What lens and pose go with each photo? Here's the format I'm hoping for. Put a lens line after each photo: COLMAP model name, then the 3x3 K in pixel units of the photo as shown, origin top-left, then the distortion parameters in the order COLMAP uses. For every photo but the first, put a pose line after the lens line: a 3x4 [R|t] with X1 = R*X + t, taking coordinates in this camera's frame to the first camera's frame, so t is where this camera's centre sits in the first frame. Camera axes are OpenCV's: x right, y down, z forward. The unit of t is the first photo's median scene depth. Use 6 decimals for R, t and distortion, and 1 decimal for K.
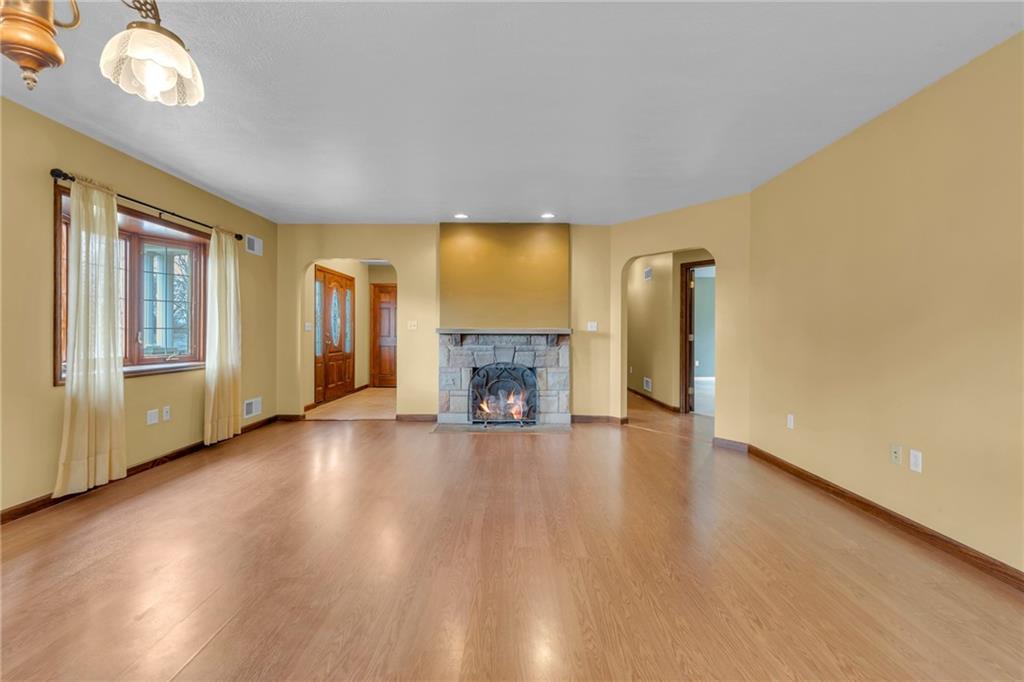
lens RADIAL K [[463.6, 0, 511.8], [0, 463.6, 332.8], [0, 0, 1]] dist [0.001319, -0.001106]
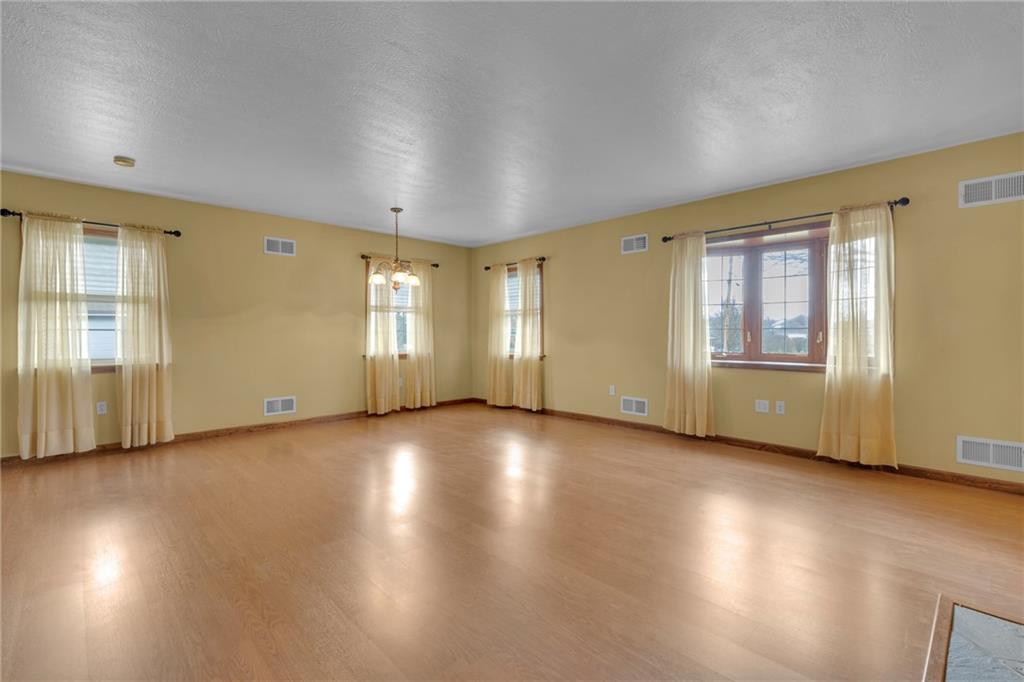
lens RADIAL K [[463.6, 0, 511.8], [0, 463.6, 332.8], [0, 0, 1]] dist [0.001319, -0.001106]
pose [[-0.724142, -0.004203, -0.689638, 0.310565], [-0.002840, 0.999991, -0.003112, 0.004083], [0.689645, -0.000295, -0.724148, 0.946256]]
